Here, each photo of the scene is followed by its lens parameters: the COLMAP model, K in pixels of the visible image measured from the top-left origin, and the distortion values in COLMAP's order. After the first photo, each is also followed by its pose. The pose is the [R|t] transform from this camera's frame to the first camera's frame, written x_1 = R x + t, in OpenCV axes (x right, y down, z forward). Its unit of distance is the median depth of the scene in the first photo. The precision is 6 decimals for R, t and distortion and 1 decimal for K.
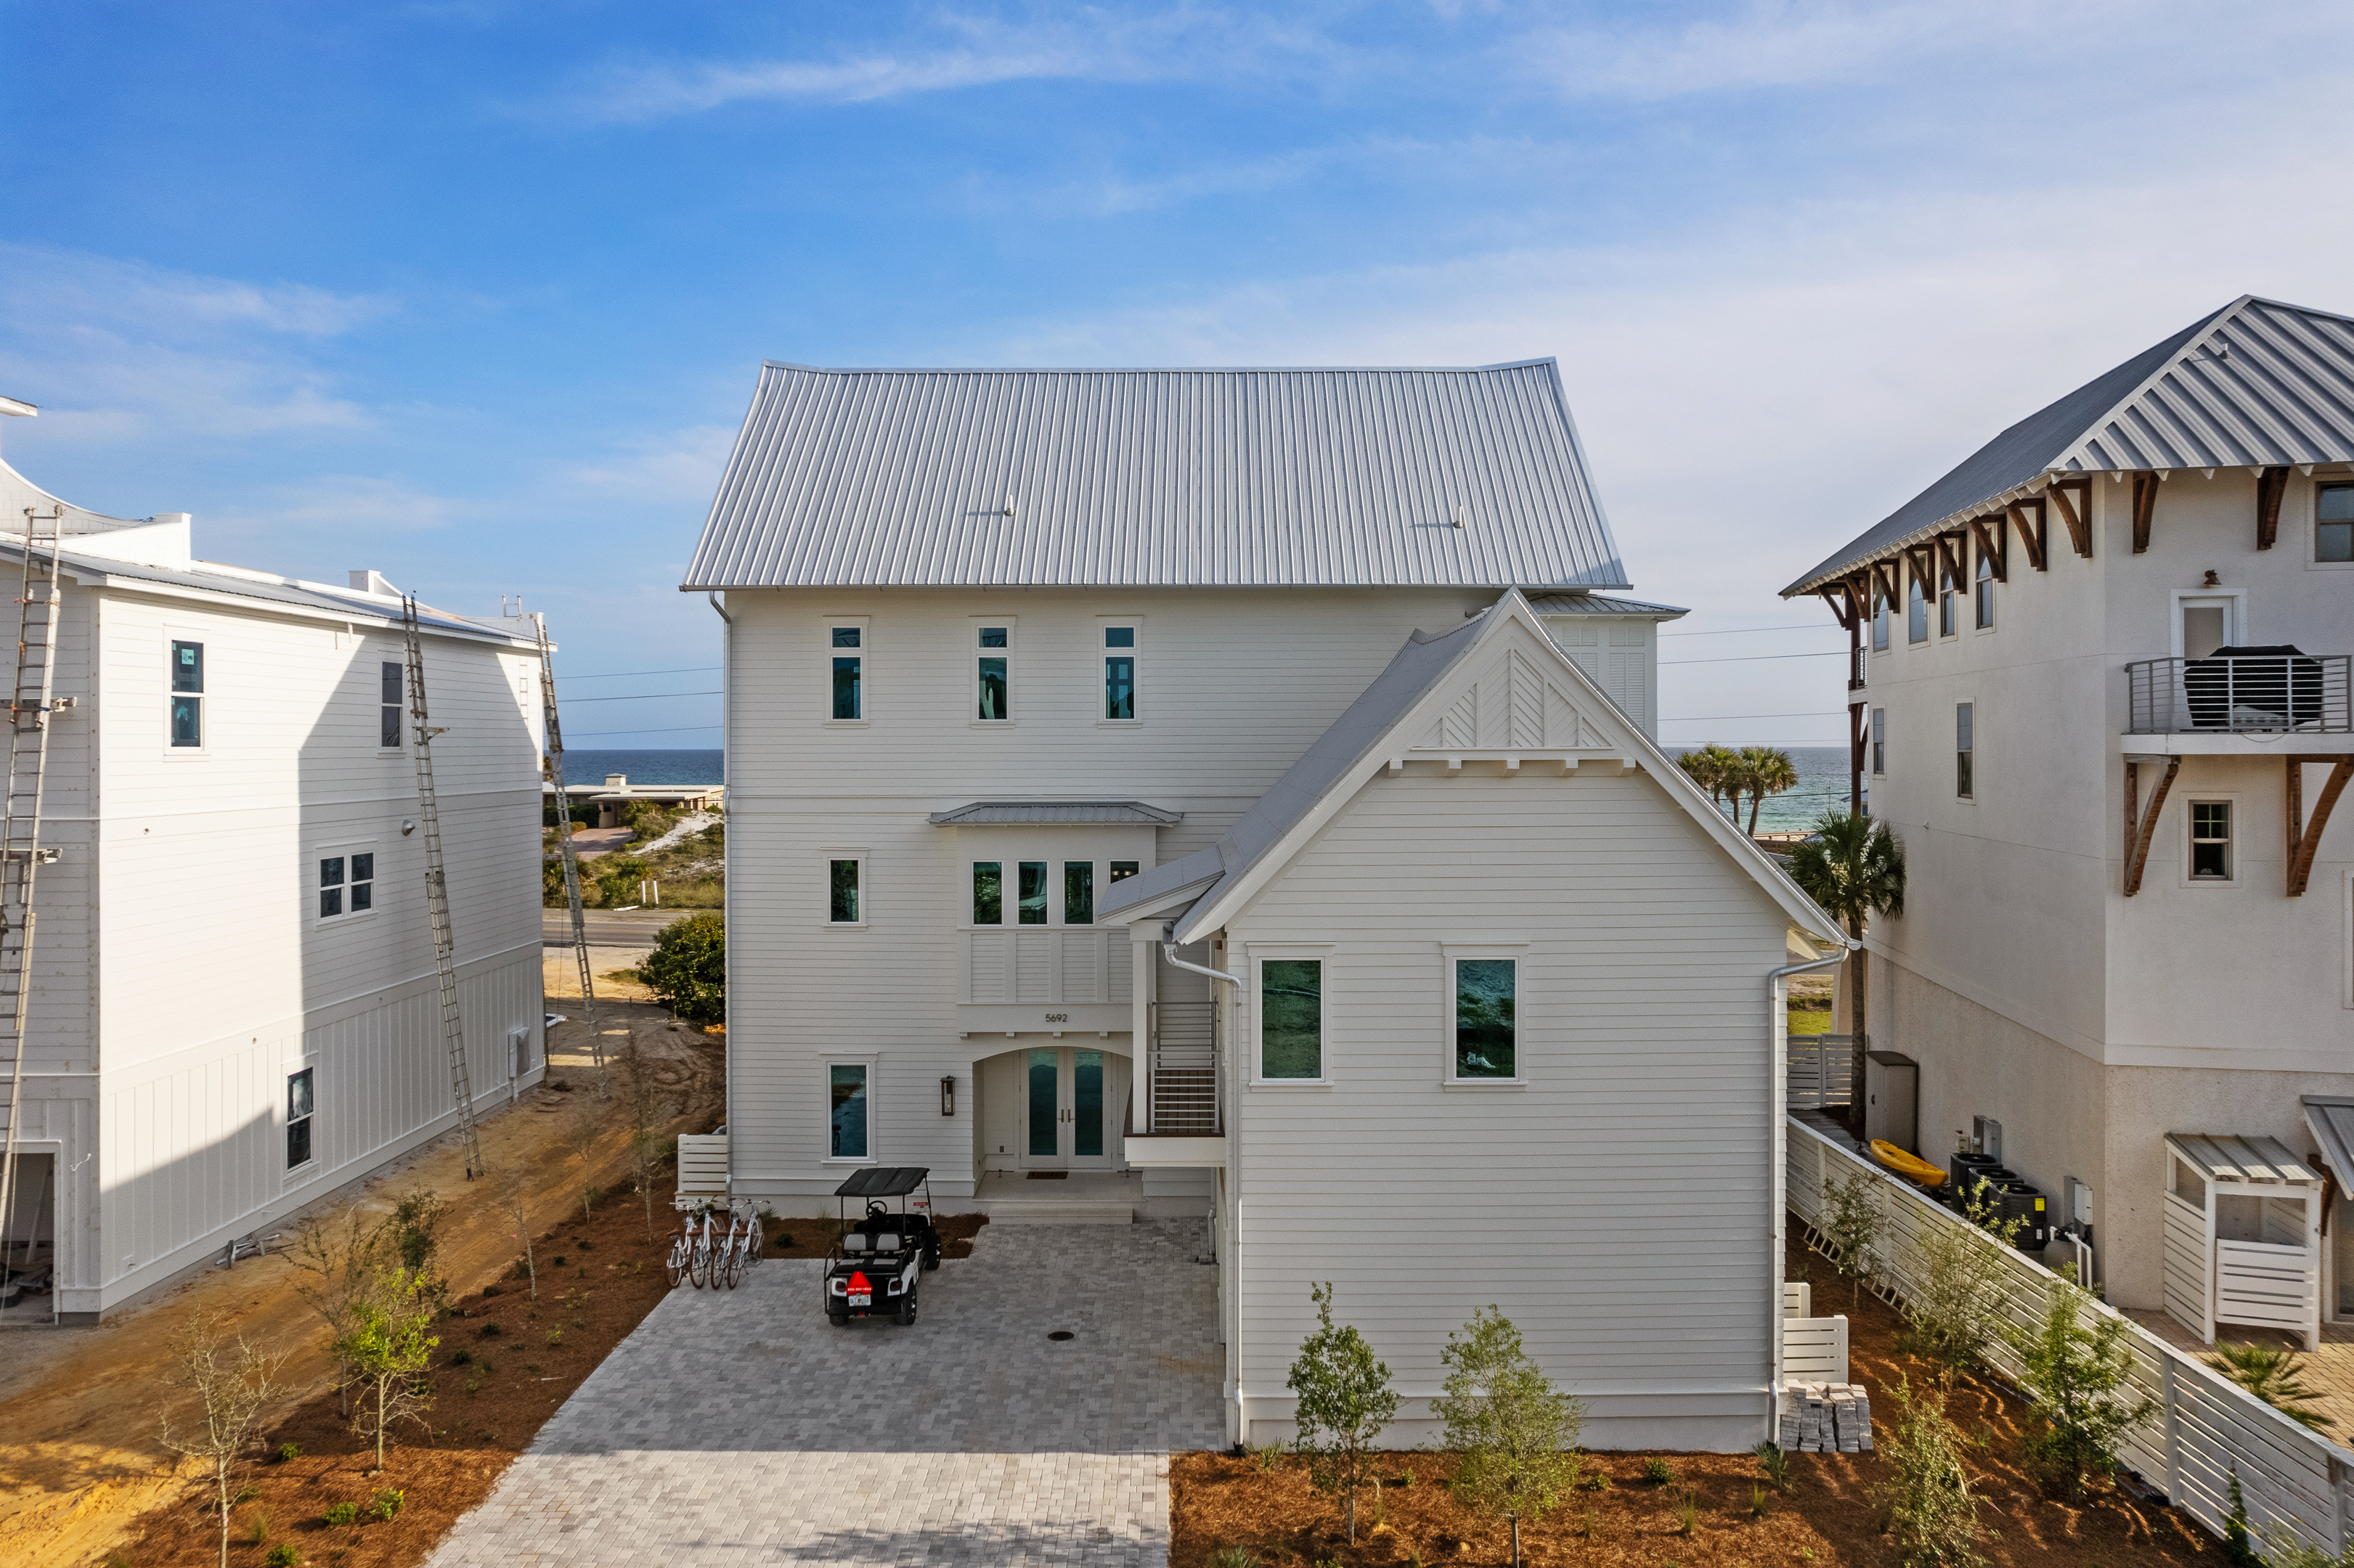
lens RADIAL K [[1472.6, 0, 1177.0], [0, 1472.6, 784.0], [0, 0, 1]] dist [-0.098716, 0.096536]
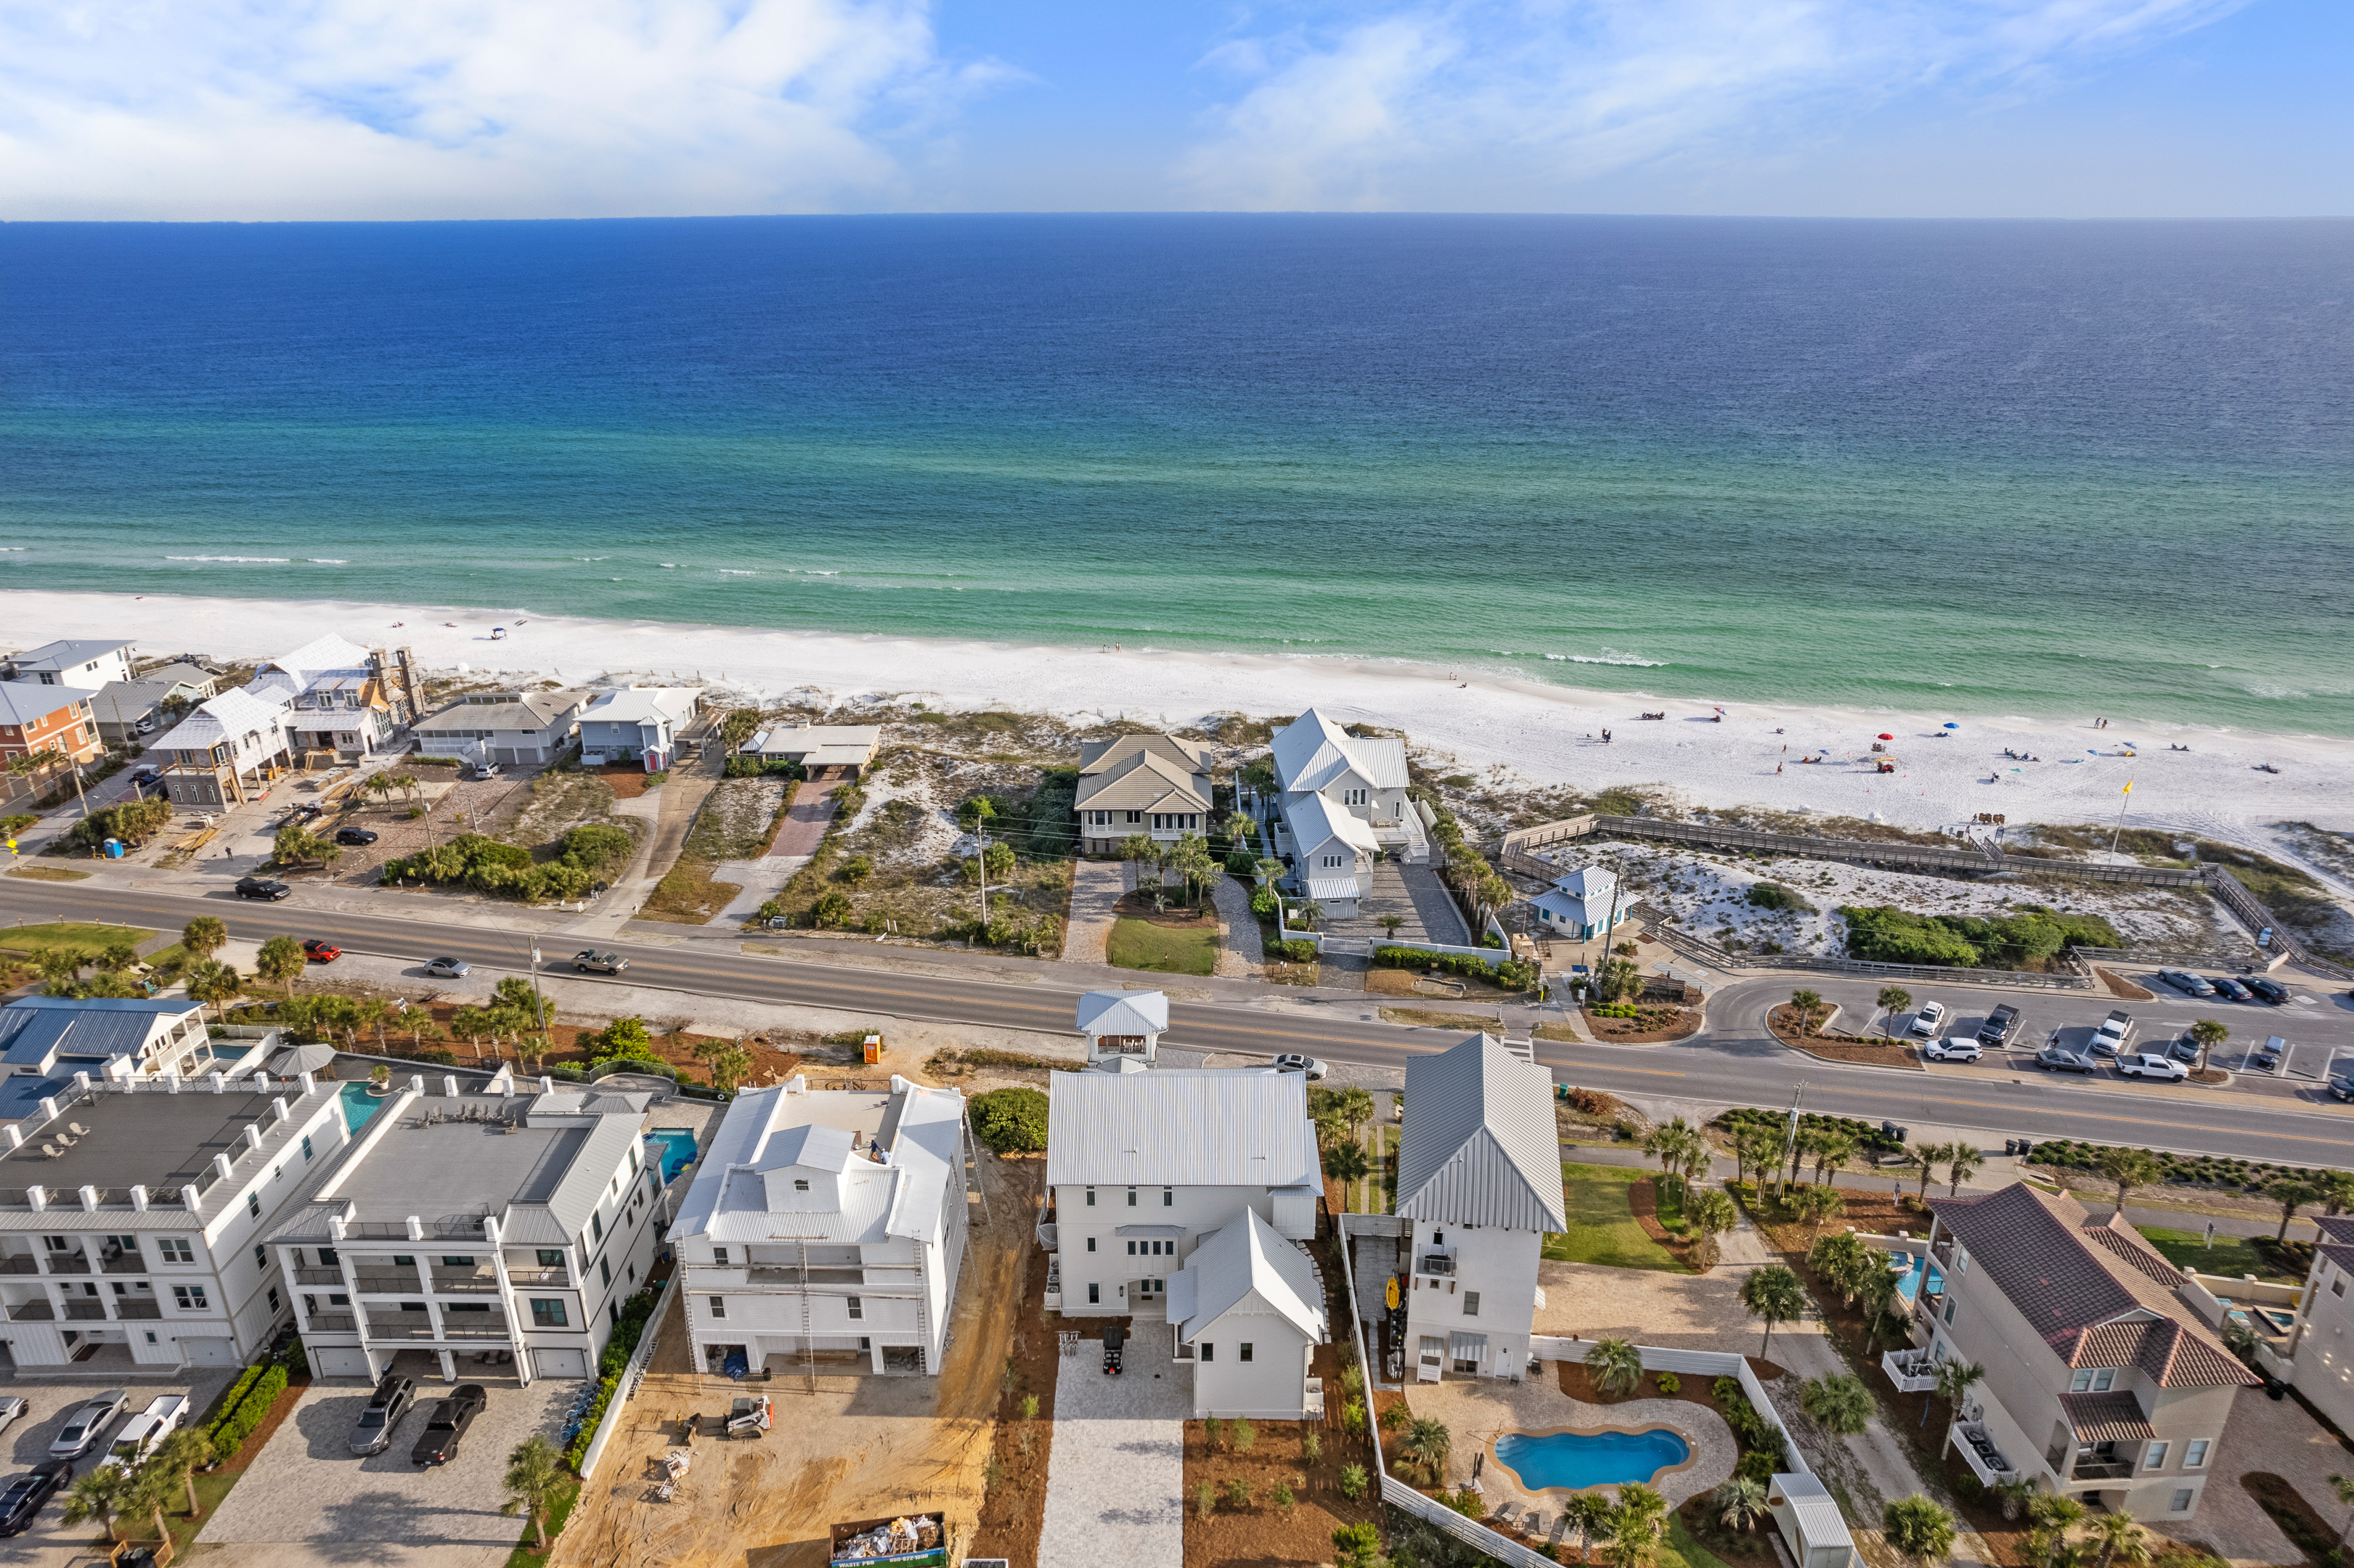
lens RADIAL K [[1465.2, 0, 1177.0], [0, 1465.2, 784.0], [0, 0, 1]] dist [-0.042240, 0.000195]
pose [[1.000000, 0.000581, 0.000112, -0.024378], [-0.000582, 0.930908, 0.365255, -3.218978], [0.000108, -0.365255, 0.930908, -2.711326]]
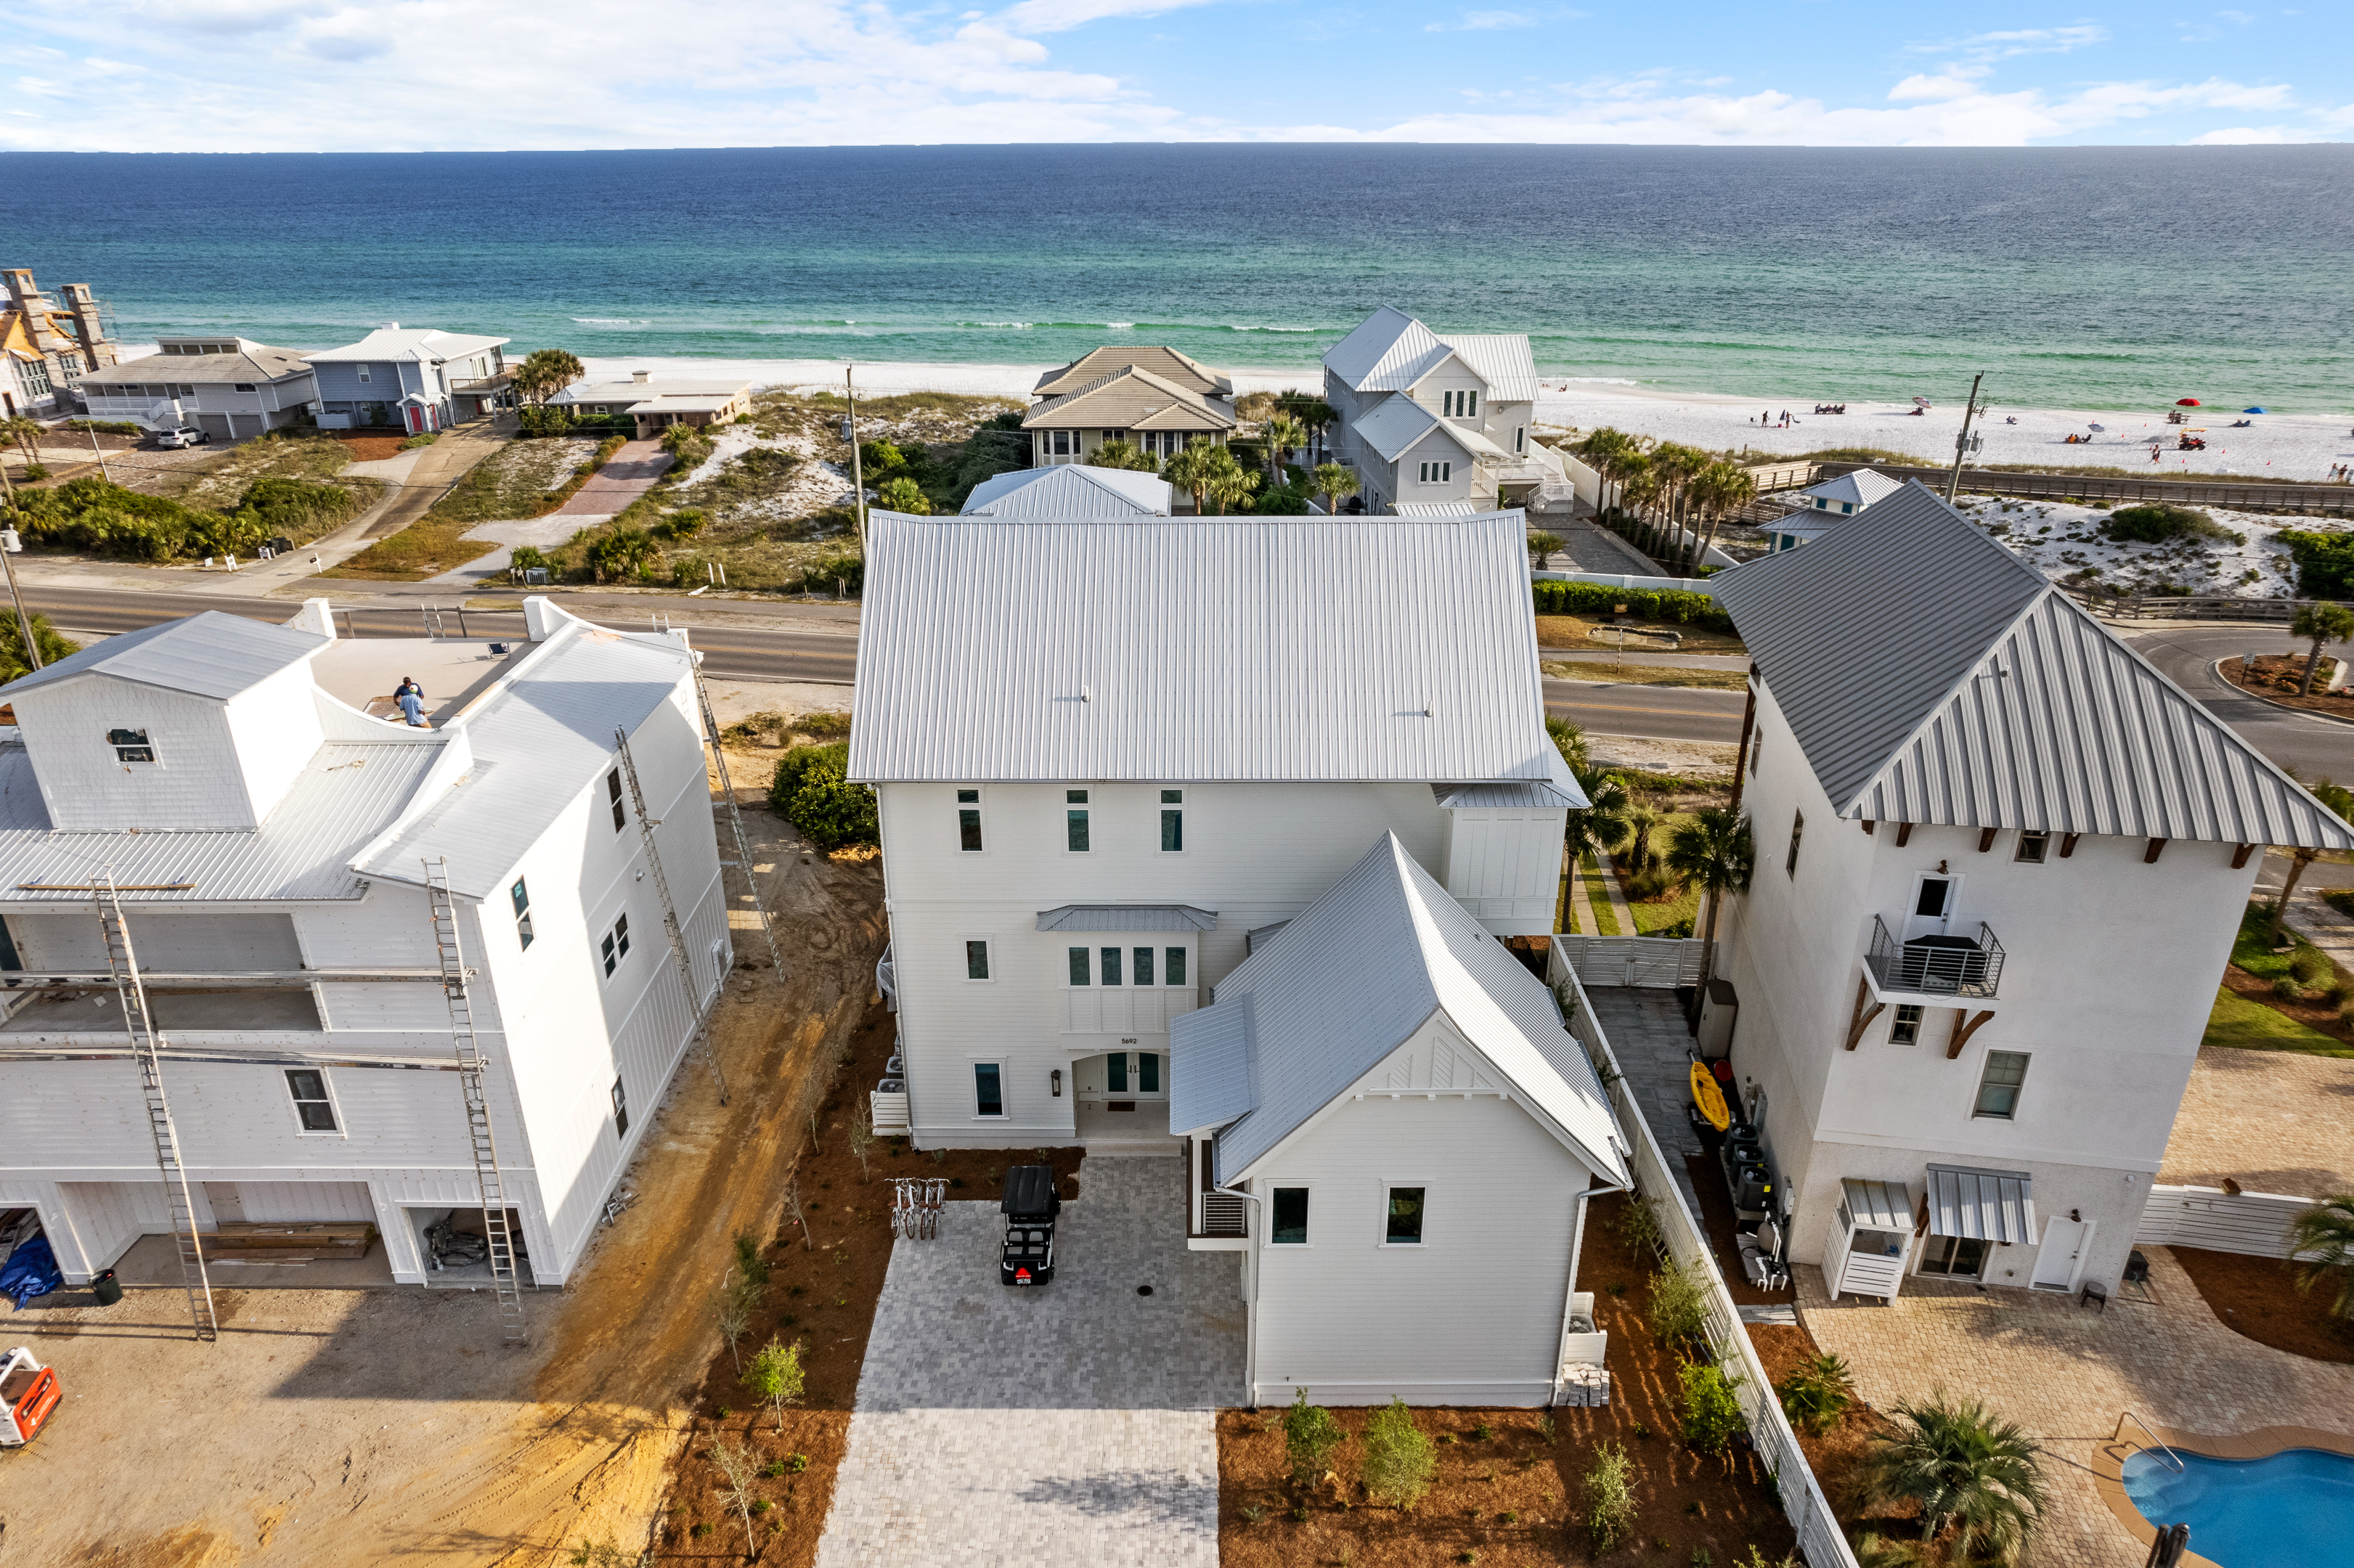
lens RADIAL K [[1440.3, 0, 1177.0], [0, 1440.3, 784.0], [0, 0, 1]] dist [-0.074158, 0.068056]
pose [[0.999997, -0.001498, 0.001831, -0.050788], [0.000656, 0.919222, 0.393740, -0.881704], [-0.002273, -0.393737, 0.919220, -0.297070]]
